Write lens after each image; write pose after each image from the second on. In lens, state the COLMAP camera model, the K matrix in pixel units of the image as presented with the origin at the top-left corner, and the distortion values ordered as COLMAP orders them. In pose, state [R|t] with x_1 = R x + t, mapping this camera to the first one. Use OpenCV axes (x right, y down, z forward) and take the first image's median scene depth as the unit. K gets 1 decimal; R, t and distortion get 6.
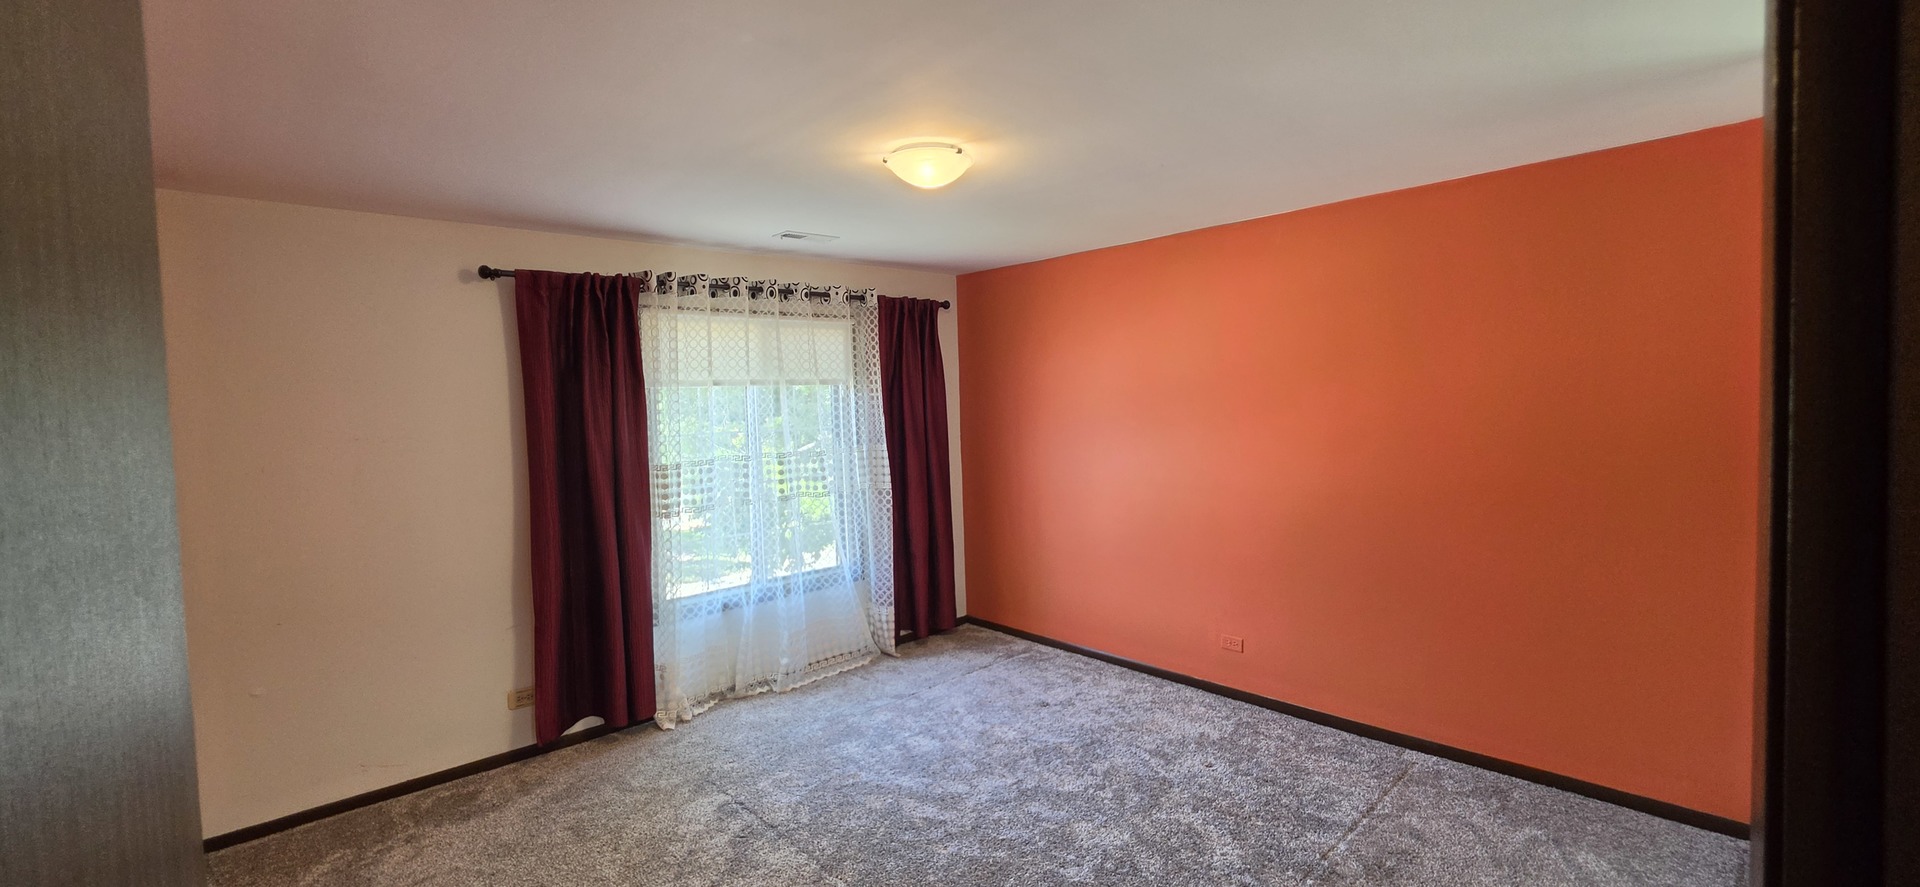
lens RADIAL K [[776.1, 0, 949.3], [0, 776.1, 444.0], [0, 0, 1]] dist [-0.000585, 0.000705]
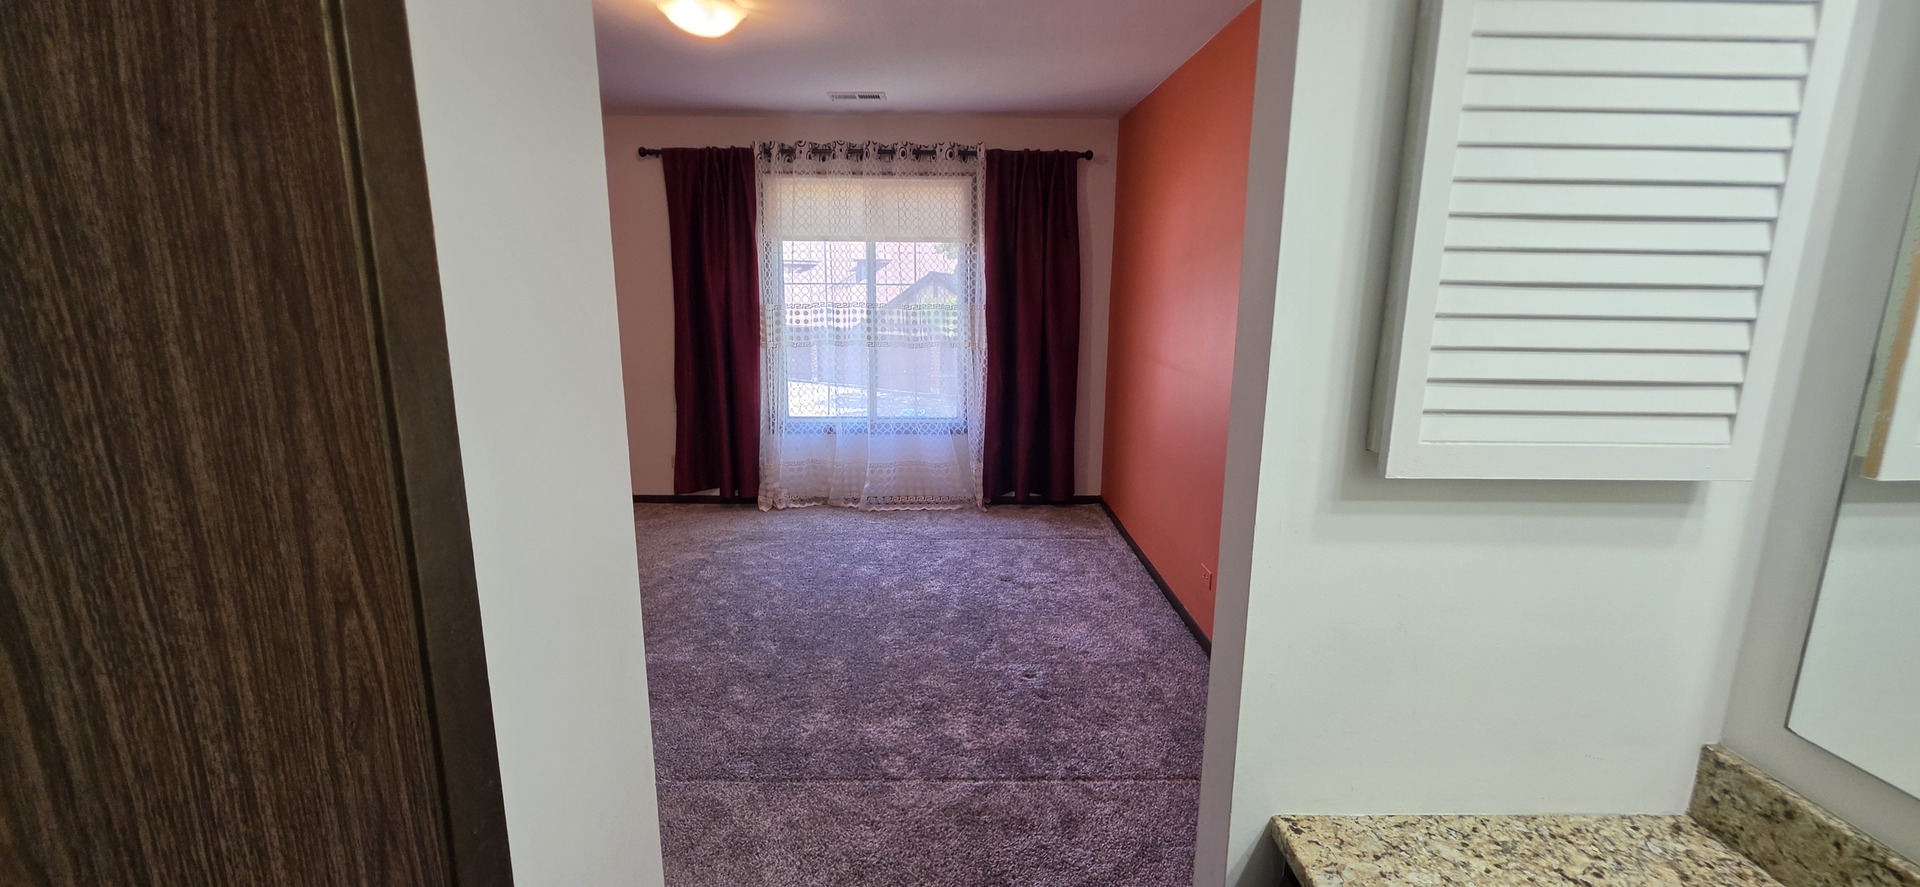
lens RADIAL K [[776.1, 0, 1005.9], [0, 776.1, 446.0], [0, 0, 1]] dist [-0.000585, 0.000705]
pose [[0.747431, 0.172026, -0.641680, 0.687280], [-0.071538, 0.981117, 0.179697, -0.002015], [0.660476, -0.088407, 0.745624, 0.279763]]
